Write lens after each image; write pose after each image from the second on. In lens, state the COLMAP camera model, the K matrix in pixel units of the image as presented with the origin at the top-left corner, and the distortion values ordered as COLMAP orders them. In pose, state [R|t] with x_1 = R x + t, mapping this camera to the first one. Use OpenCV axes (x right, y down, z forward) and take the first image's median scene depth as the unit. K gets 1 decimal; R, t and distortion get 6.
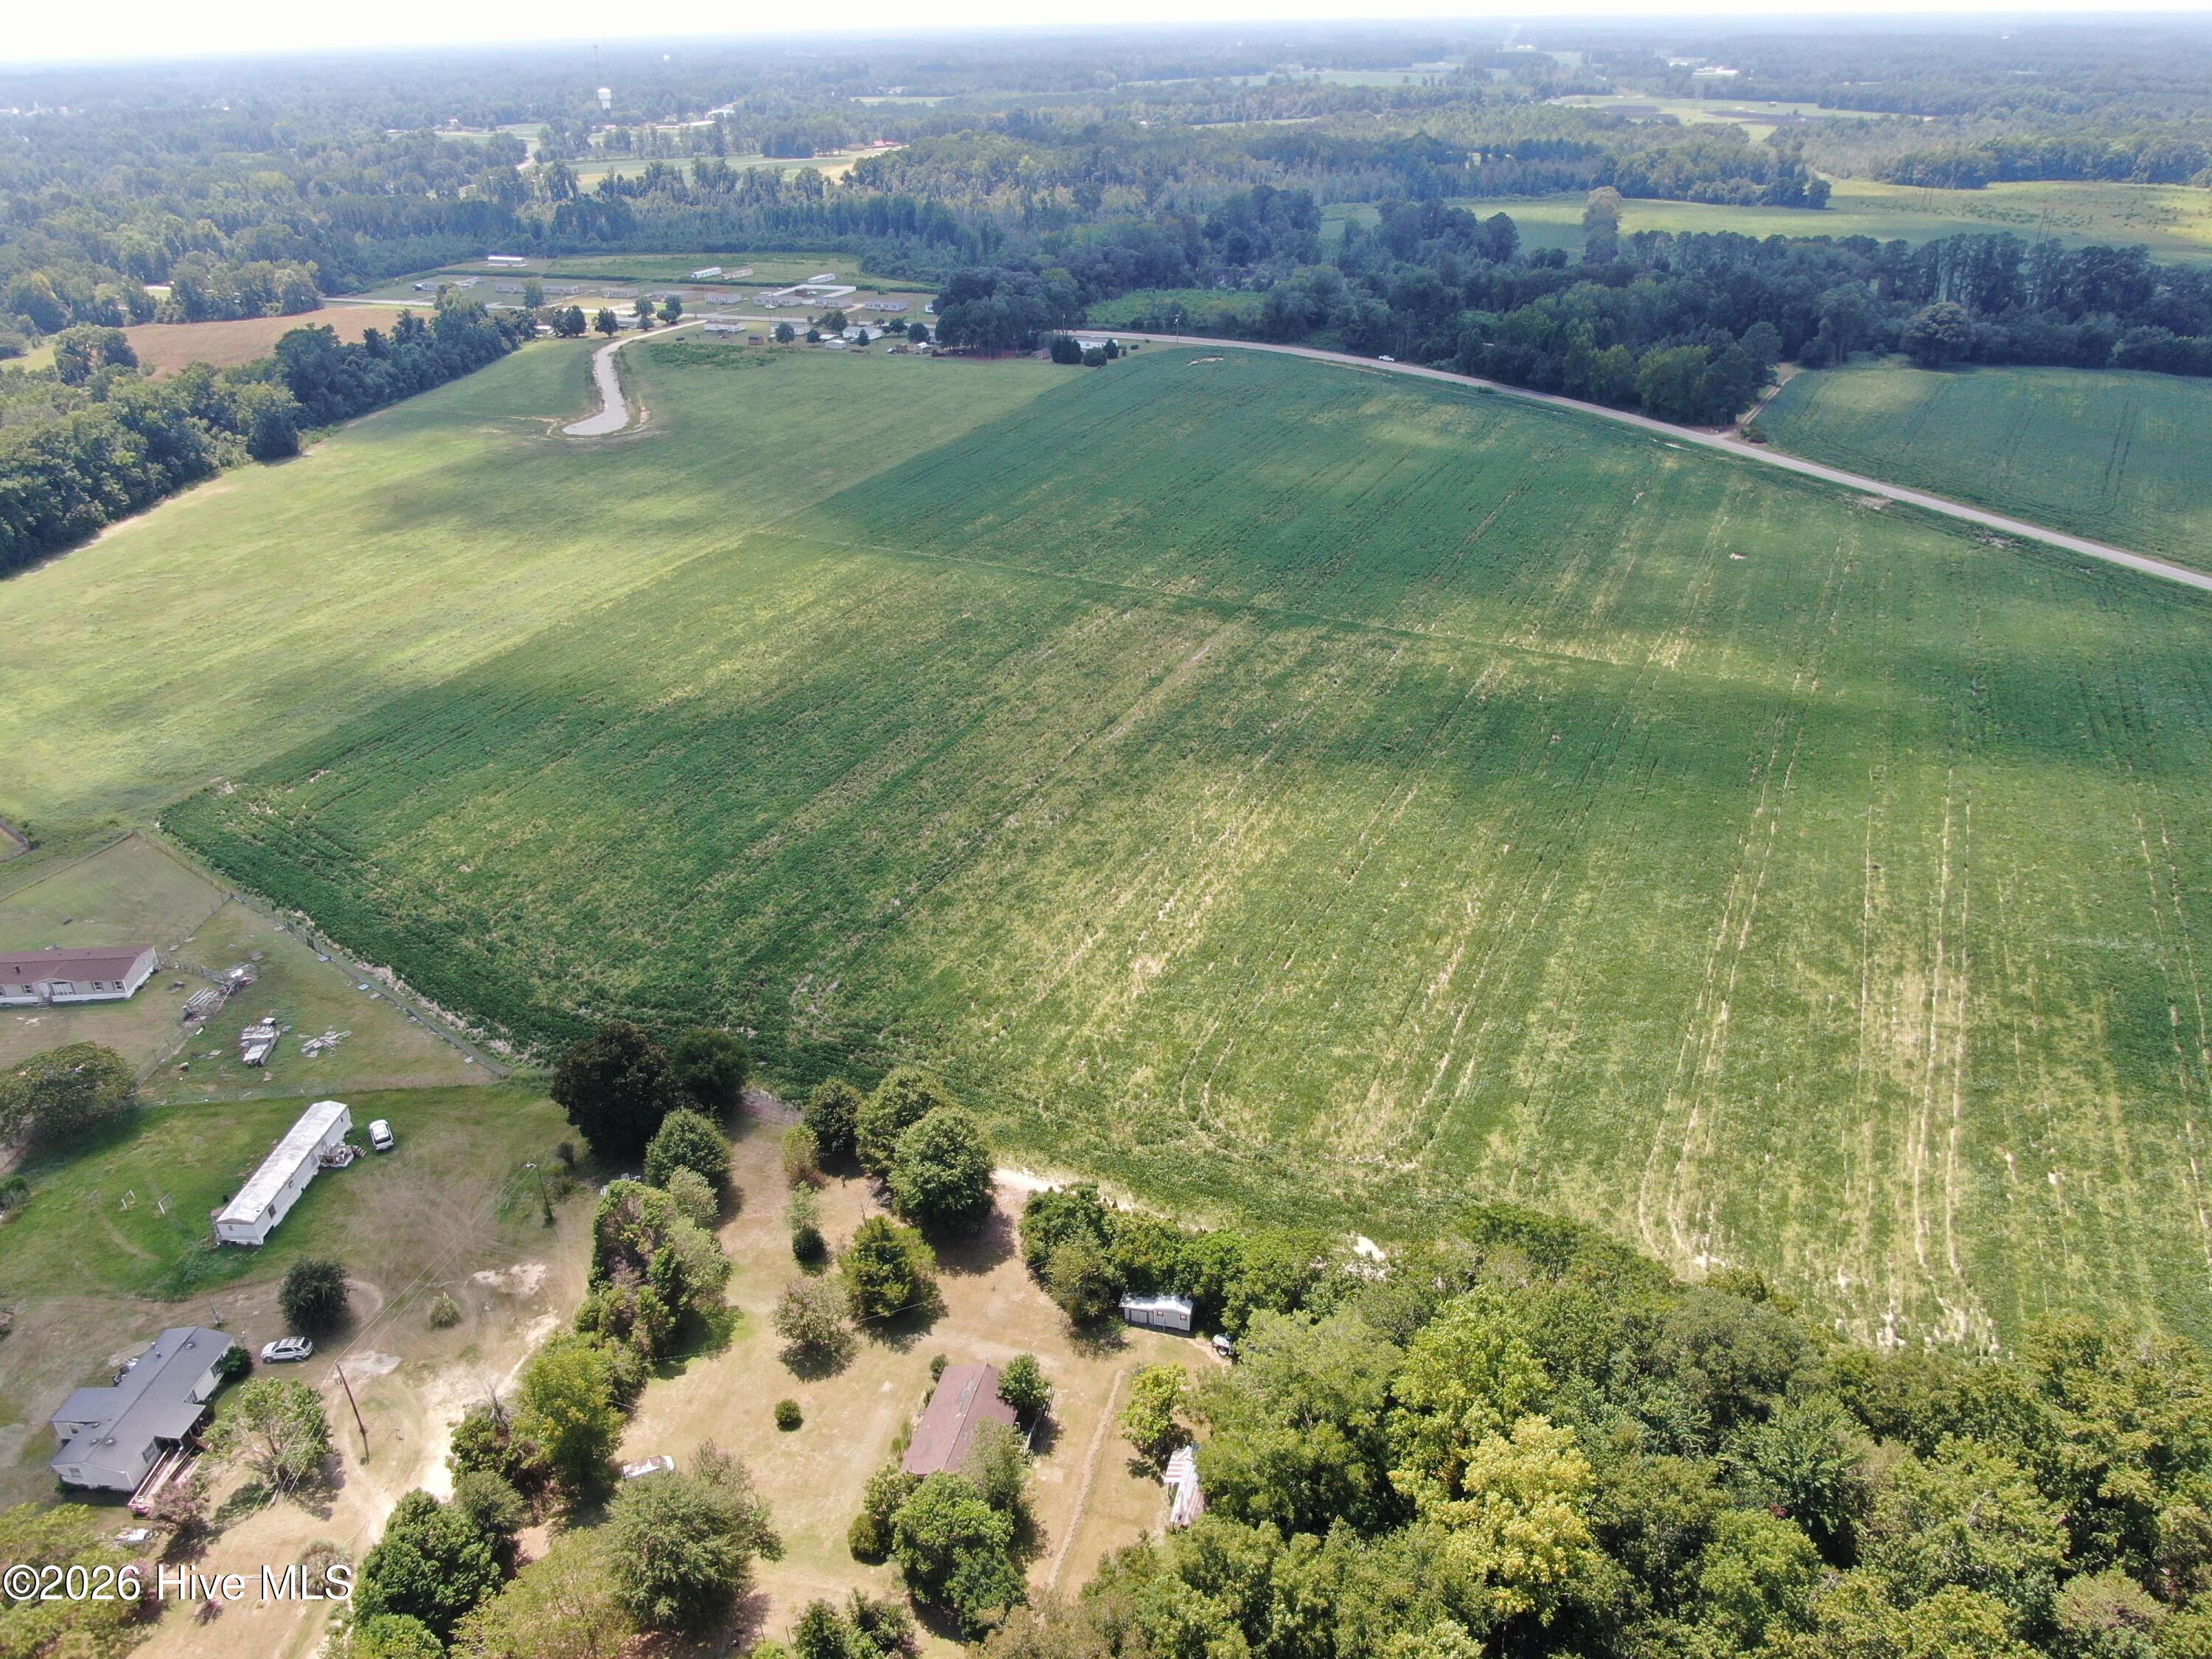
lens RADIAL K [[1586.2, 0, 1111.3], [0, 1586.2, 831.9], [0, 0, 1]] dist [-0.021023, 0.007473]
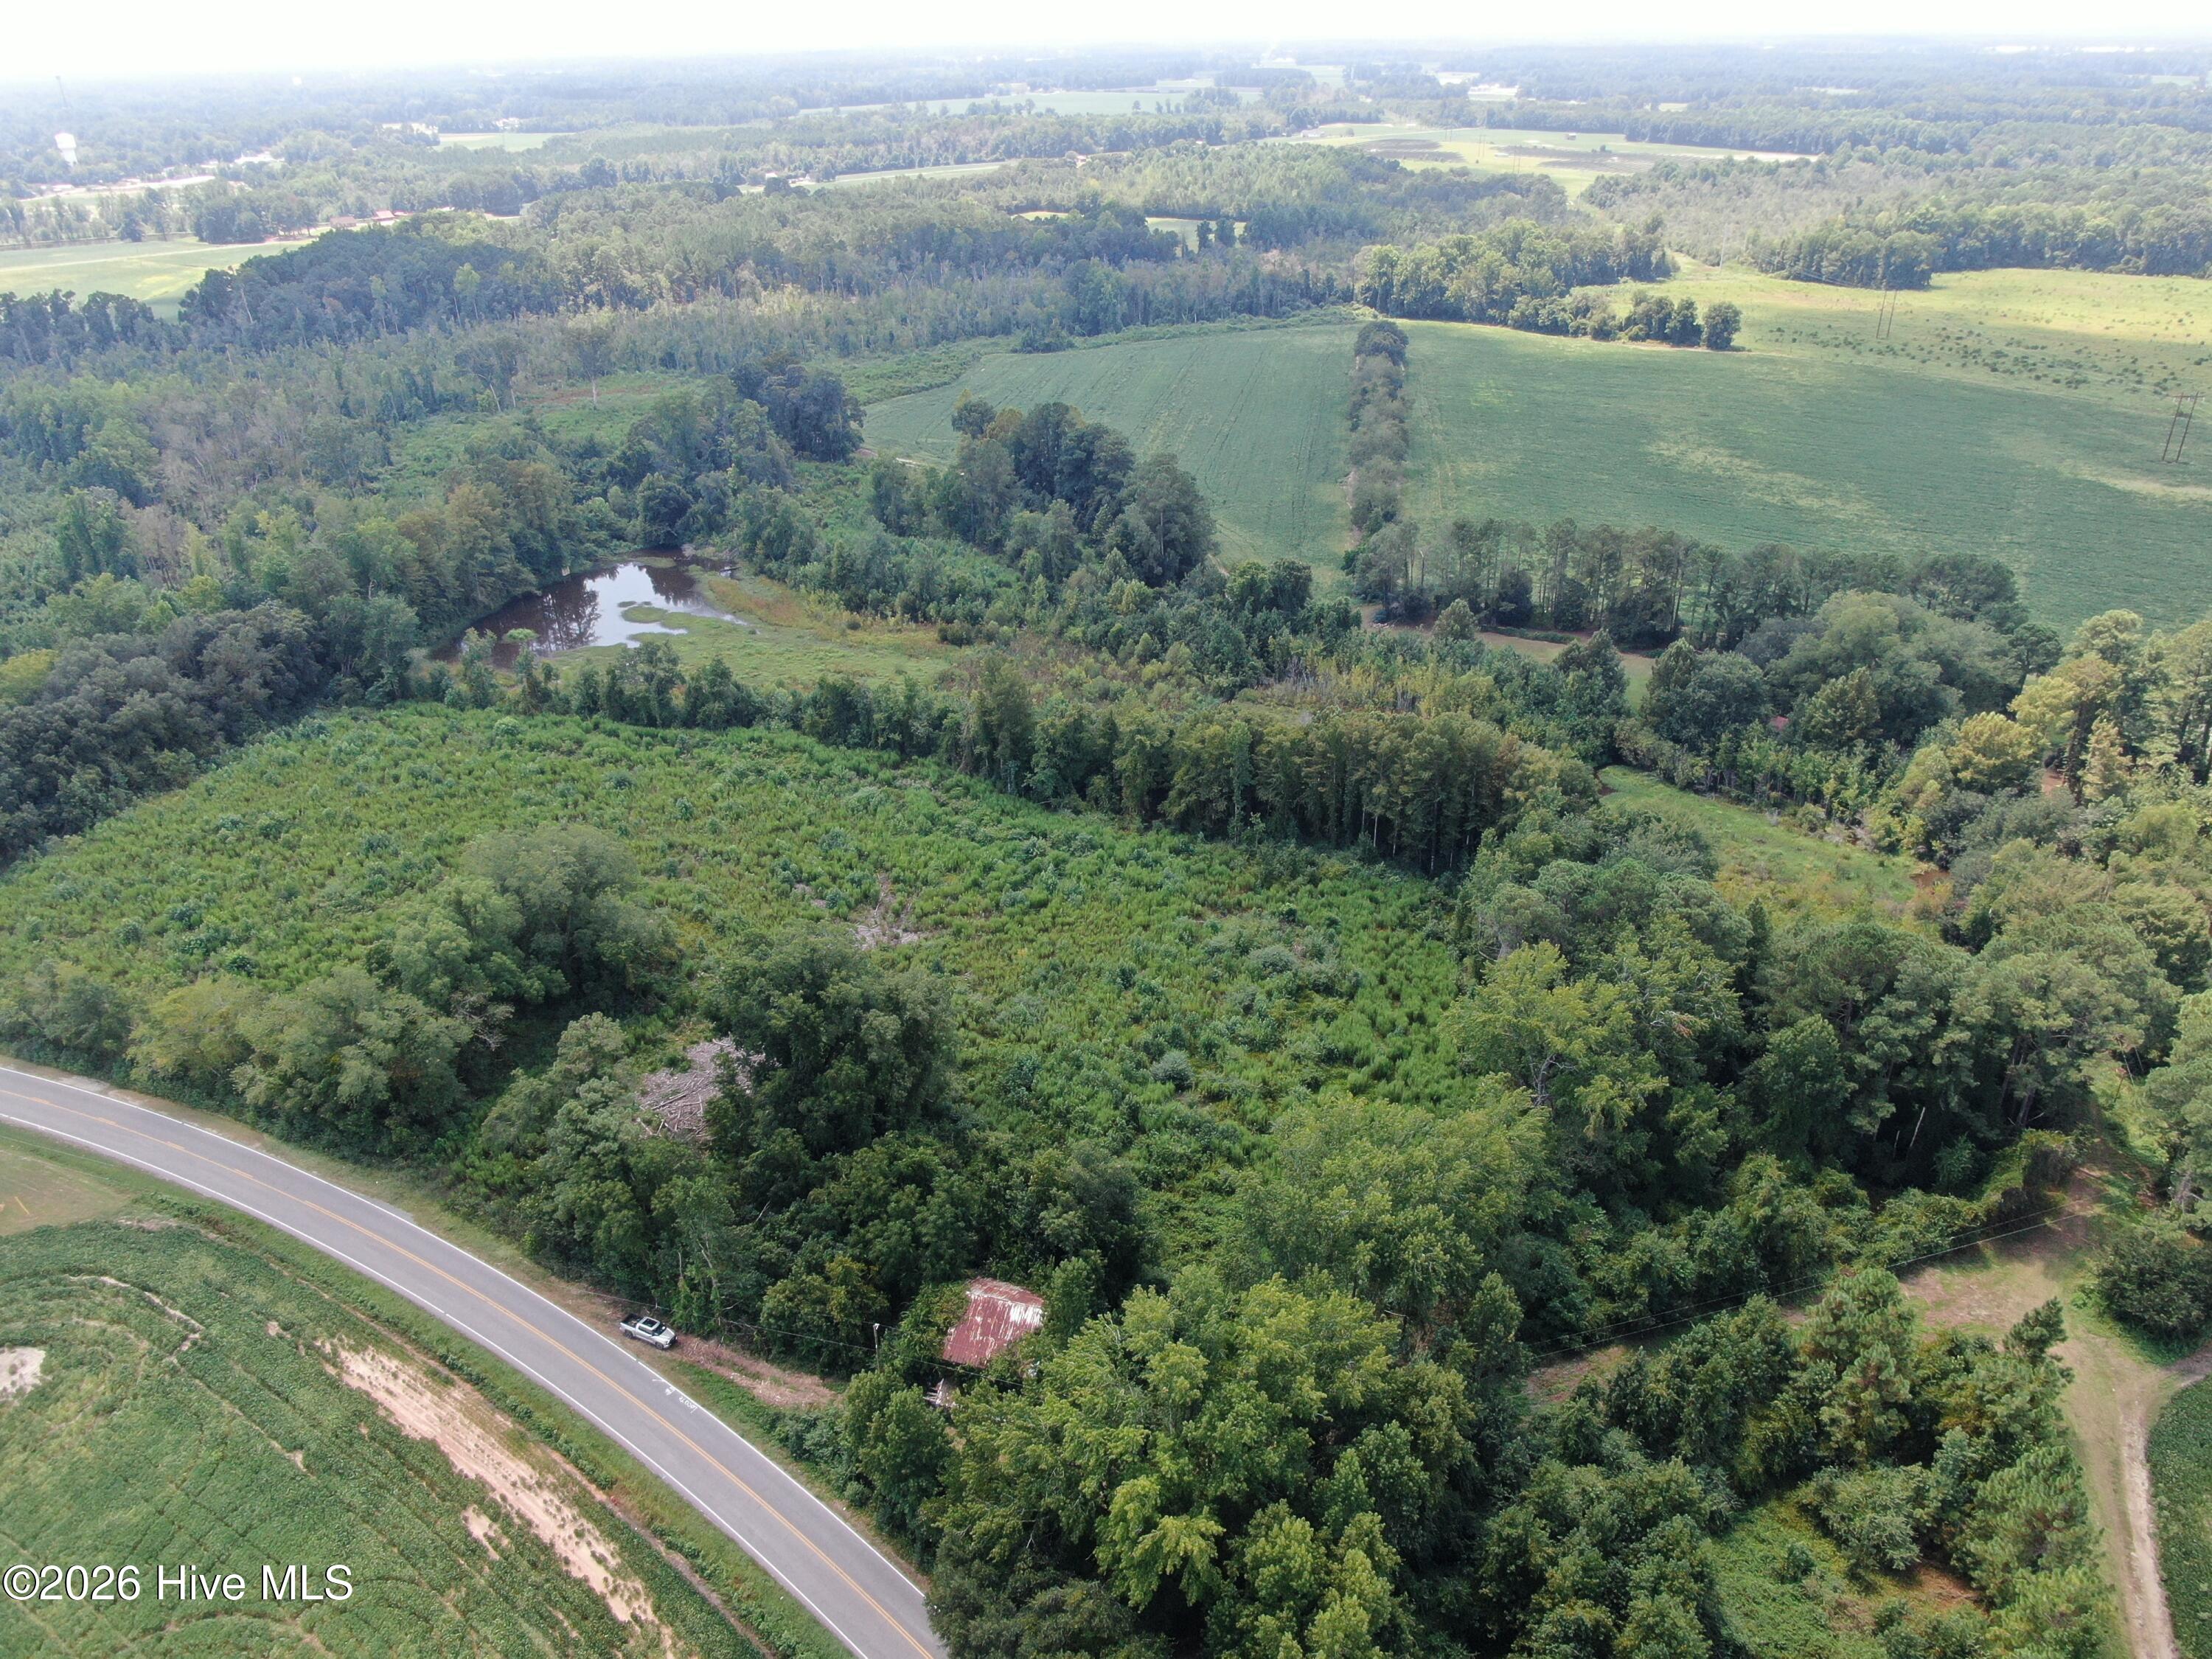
lens RADIAL K [[1586.2, 0, 1107.3], [0, 1586.2, 829.3], [0, 0, 1]] dist [-0.021023, 0.007473]
pose [[0.992026, -0.059106, 0.111318, 0.112367], [0.059783, 0.998208, -0.002750, -0.187966], [-0.110956, 0.009383, 0.993781, 0.354744]]
